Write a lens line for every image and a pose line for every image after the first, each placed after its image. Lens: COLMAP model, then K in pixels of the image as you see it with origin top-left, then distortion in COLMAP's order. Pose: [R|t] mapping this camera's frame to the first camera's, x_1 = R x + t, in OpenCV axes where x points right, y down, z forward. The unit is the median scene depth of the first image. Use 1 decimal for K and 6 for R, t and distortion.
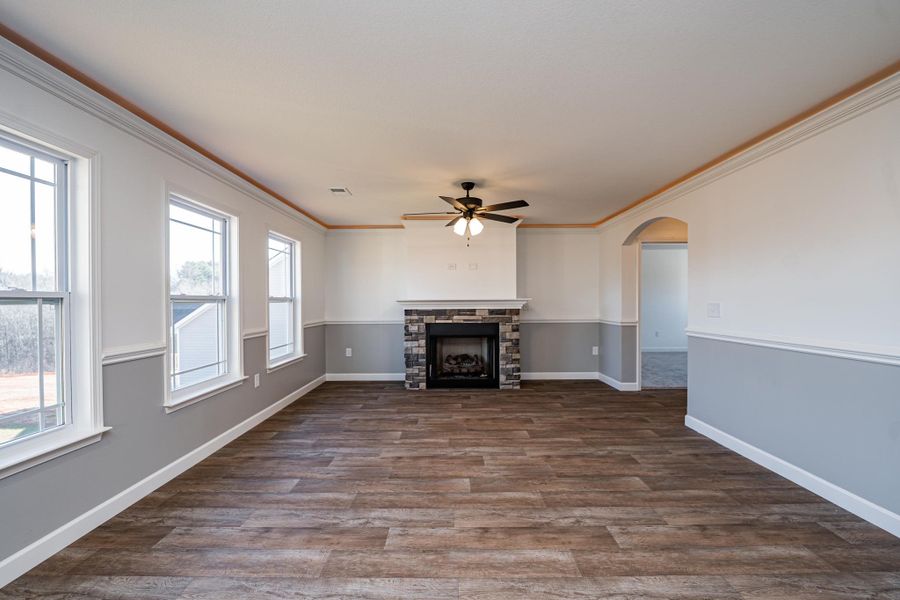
lens RADIAL K [[381.8, 0, 447.6], [0, 381.8, 304.5], [0, 0, 1]] dist [-0.023105, 0.000010]
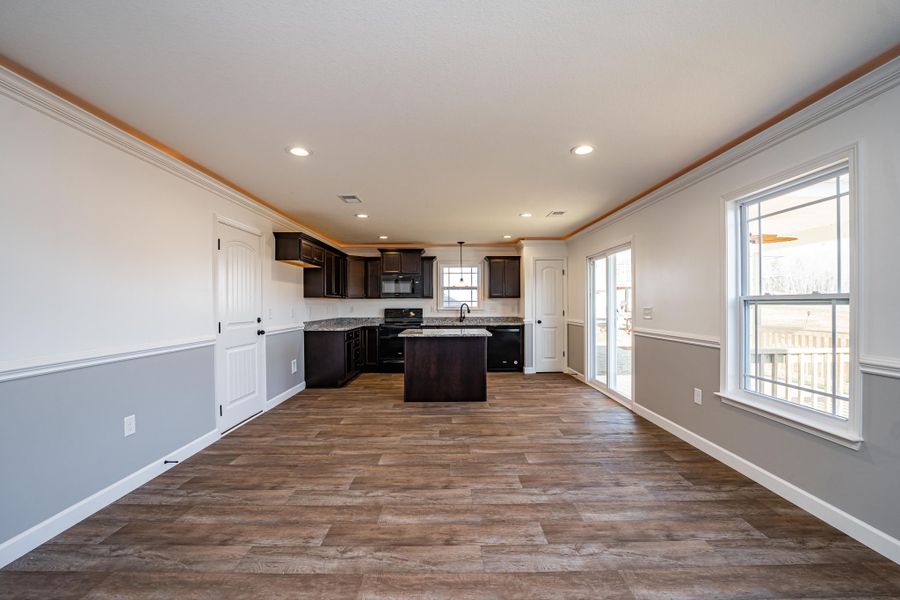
lens RADIAL K [[368.1, 0, 449.9], [0, 368.1, 305.4], [0, 0, 1]] dist [-0.022387, -0.000168]
pose [[-0.999863, 0.011544, -0.011871, 0.048477], [0.011407, 0.999868, 0.011580, -0.011005], [0.012003, 0.011443, -0.999862, 0.946665]]
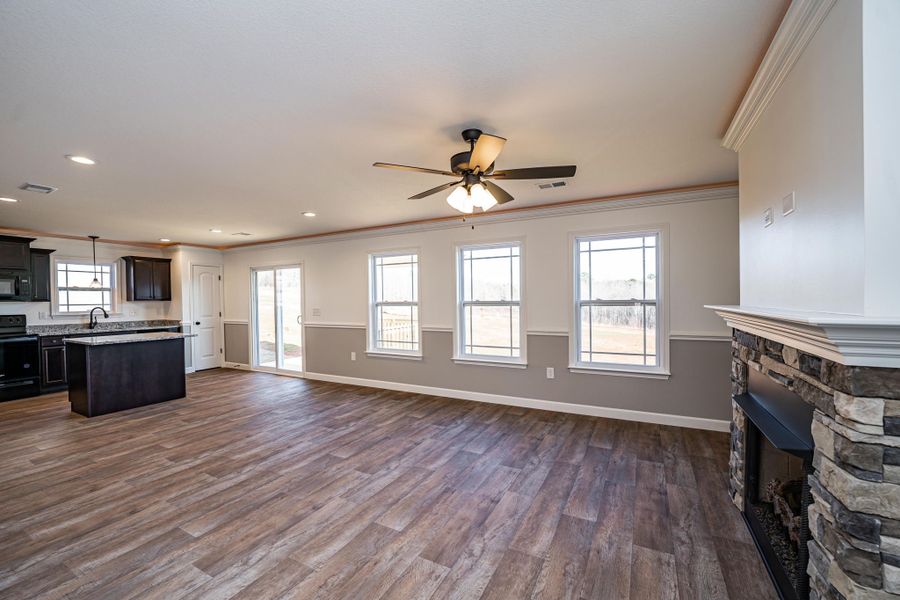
lens RADIAL K [[368.1, 0, 449.9], [0, 368.1, 305.4], [0, 0, 1]] dist [-0.022387, -0.000168]
pose [[-0.460159, 0.024533, -0.887498, 0.586768], [0.006763, 0.999686, 0.024128, -0.031962], [0.887811, 0.005101, -0.460180, 1.163644]]
